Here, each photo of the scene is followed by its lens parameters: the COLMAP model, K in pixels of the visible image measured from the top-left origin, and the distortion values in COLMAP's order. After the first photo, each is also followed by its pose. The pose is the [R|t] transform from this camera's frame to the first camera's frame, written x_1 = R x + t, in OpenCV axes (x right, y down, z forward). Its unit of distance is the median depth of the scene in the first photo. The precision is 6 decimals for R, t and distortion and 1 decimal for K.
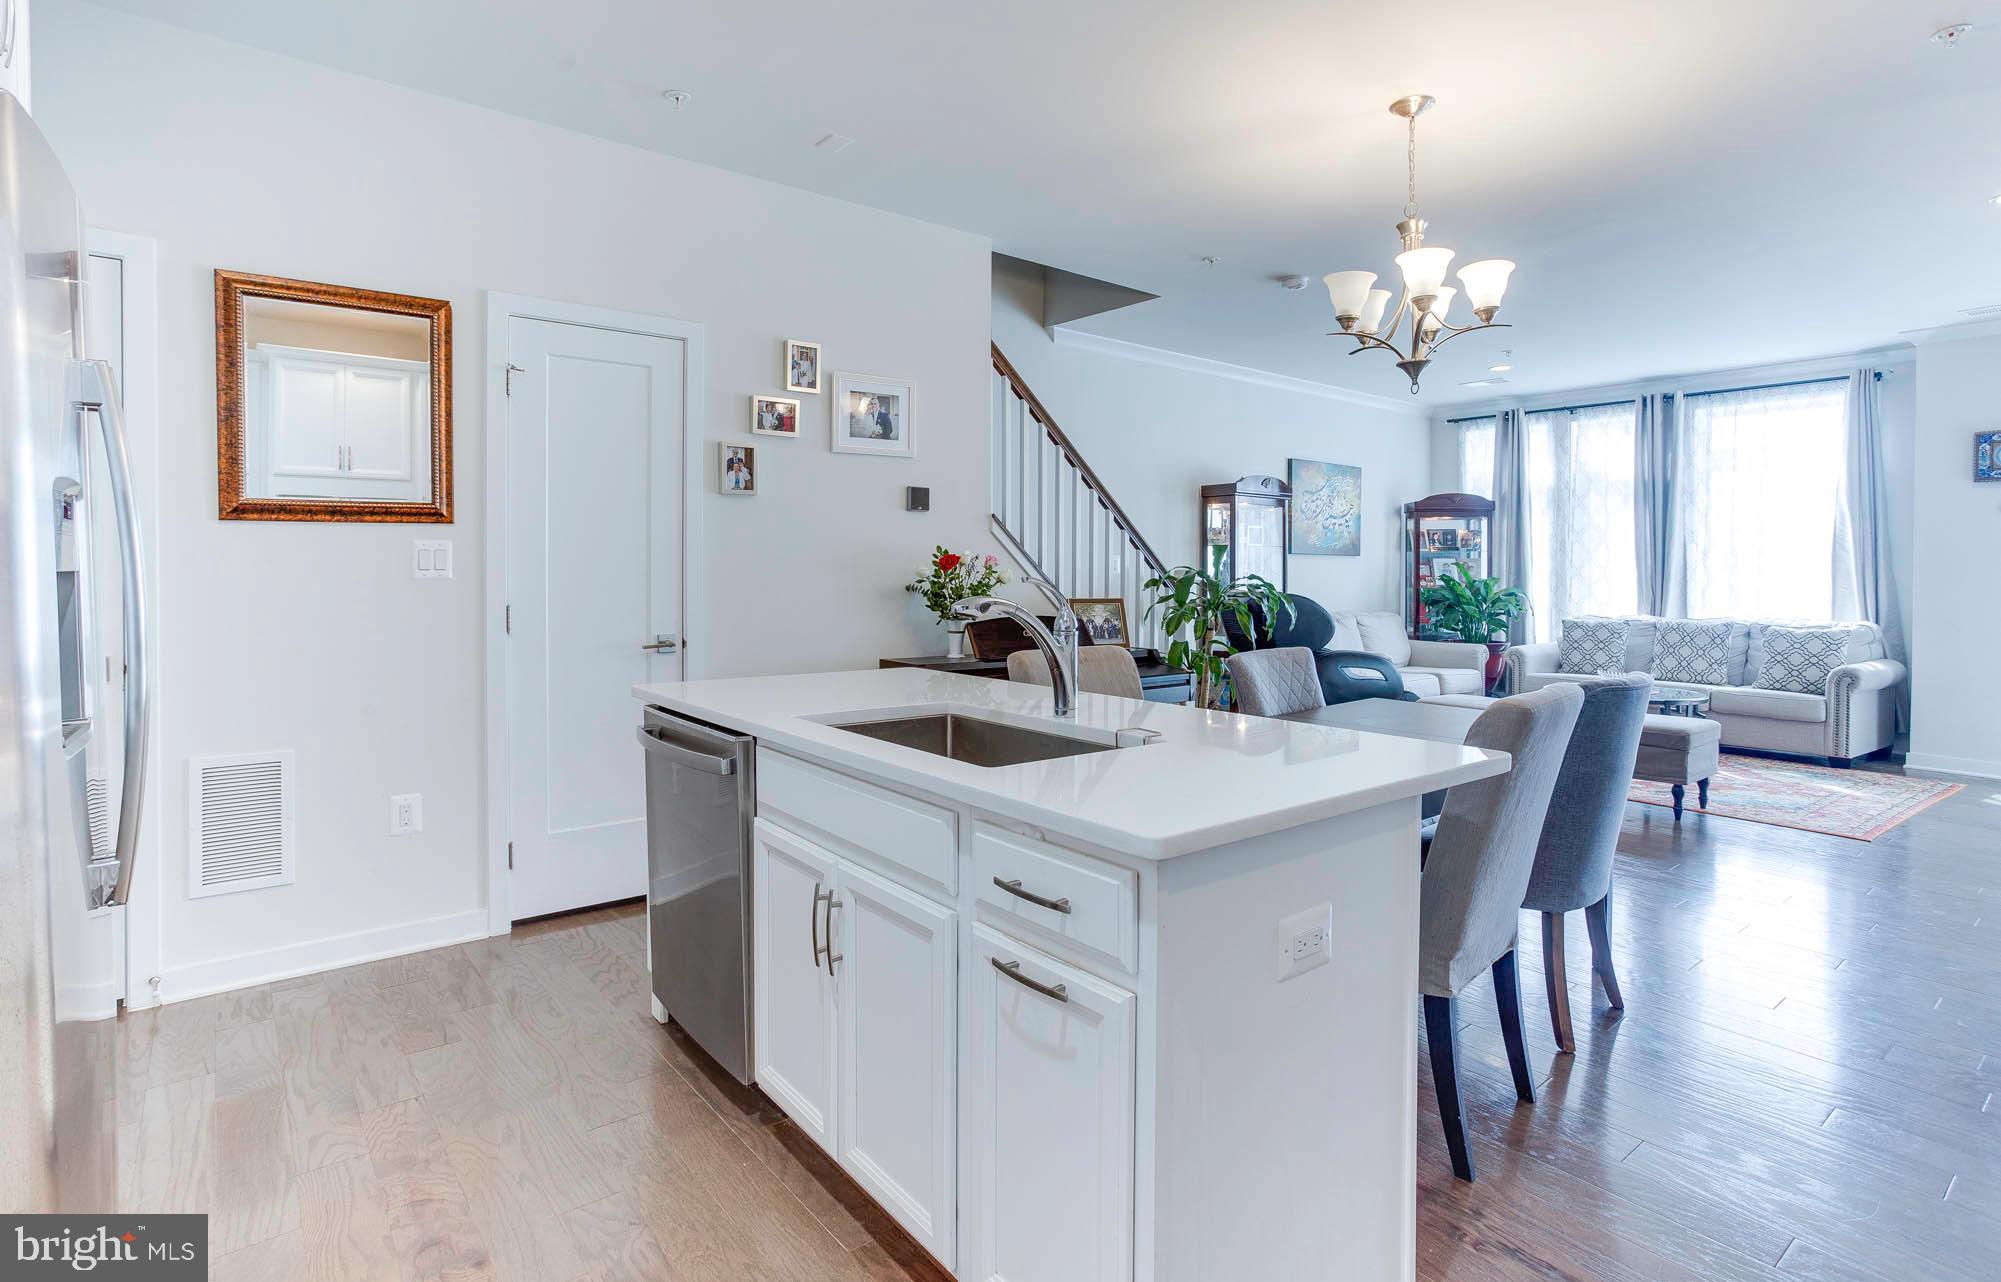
lens RADIAL K [[1000.6, 0, 994.6], [0, 1000.6, 585.9], [0, 0, 1]] dist [-0.037735, 0.038937]
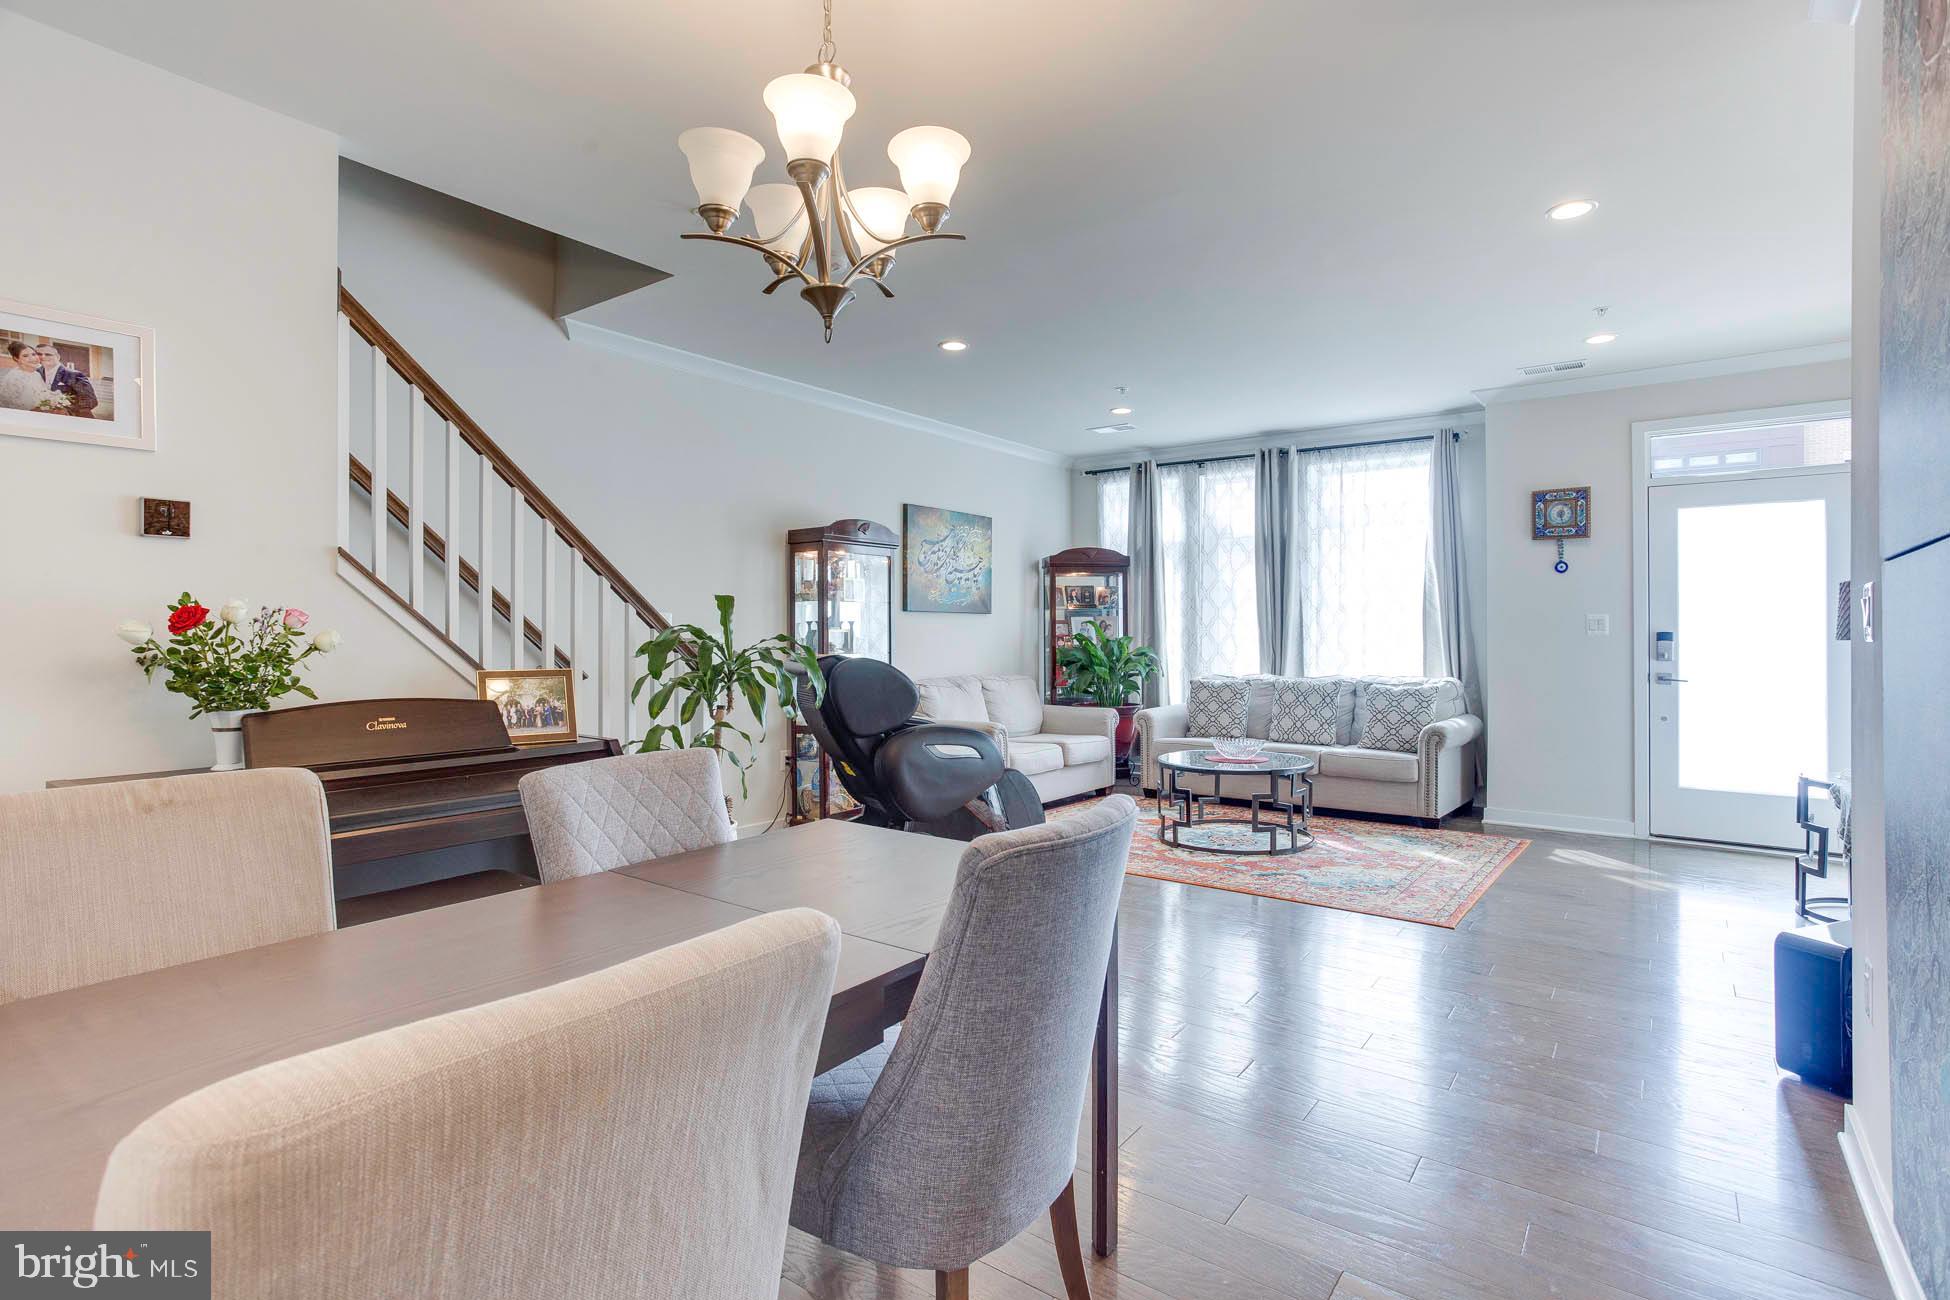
lens RADIAL K [[951.5, 0, 984.0], [0, 951.5, 636.0], [0, 0, 1]] dist [-0.044954, 0.031744]
pose [[0.967049, -0.006513, 0.254509, 0.184479], [0.009323, 0.999908, -0.009839, -0.001545], [-0.254421, 0.011887, 0.967020, 0.206301]]
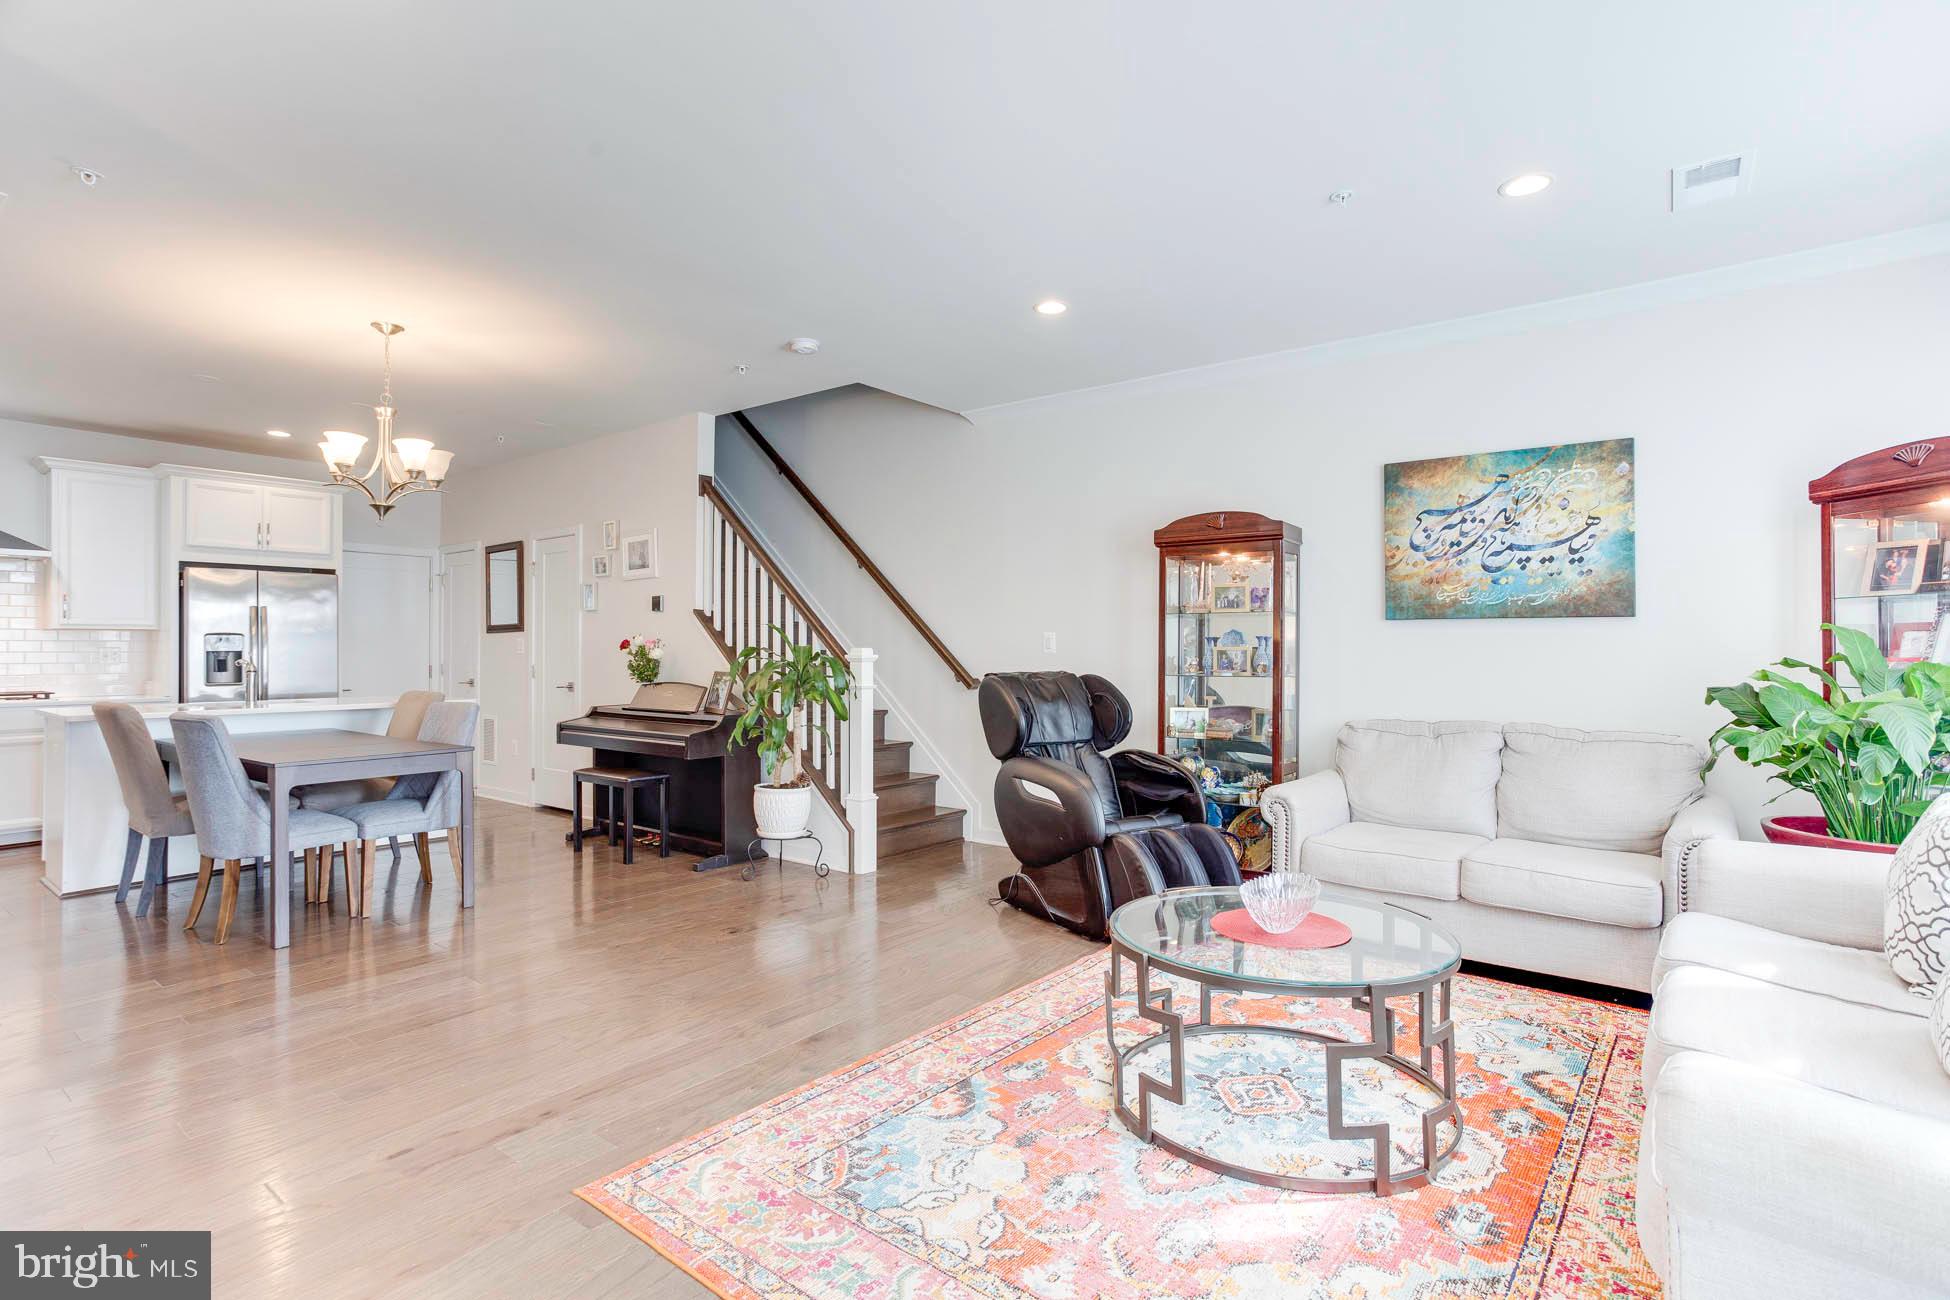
lens RADIAL K [[951.5, 0, 984.0], [0, 951.5, 636.0], [0, 0, 1]] dist [-0.044954, 0.031744]
pose [[0.242653, -0.018019, -0.969946, 0.994919], [-0.013758, 0.999663, -0.022013, -0.007939], [0.970016, 0.018686, 0.242323, 0.775237]]
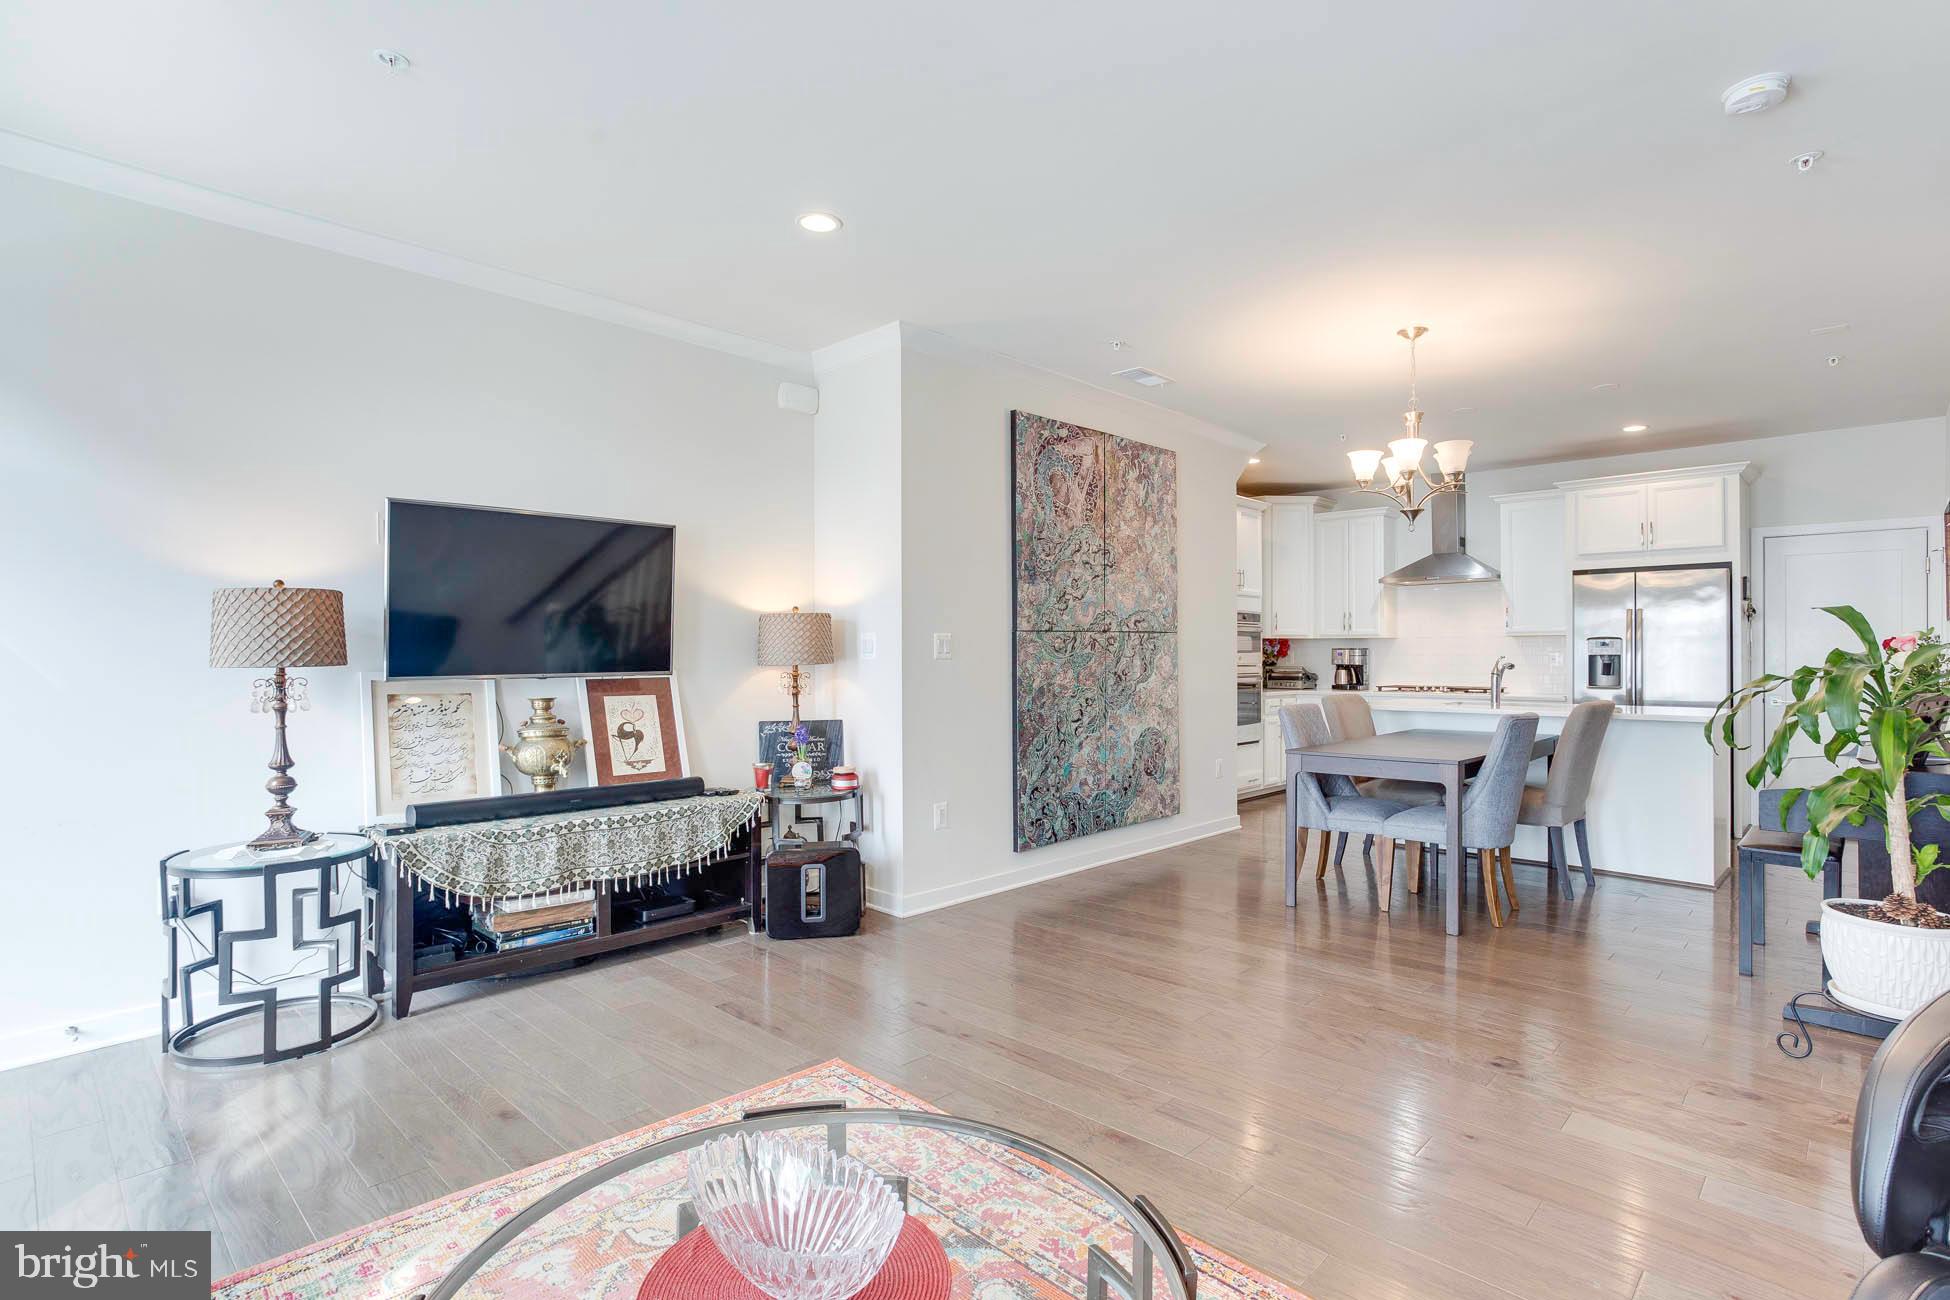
lens RADIAL K [[974.5, 0, 981.7], [0, 974.5, 654.3], [0, 0, 1]] dist [-0.064342, 0.052084]
pose [[-0.990702, -0.004548, -0.135971, 0.628107], [-0.006916, 0.999833, 0.016943, -0.016470], [0.135872, 0.017726, -0.990568, 1.177141]]
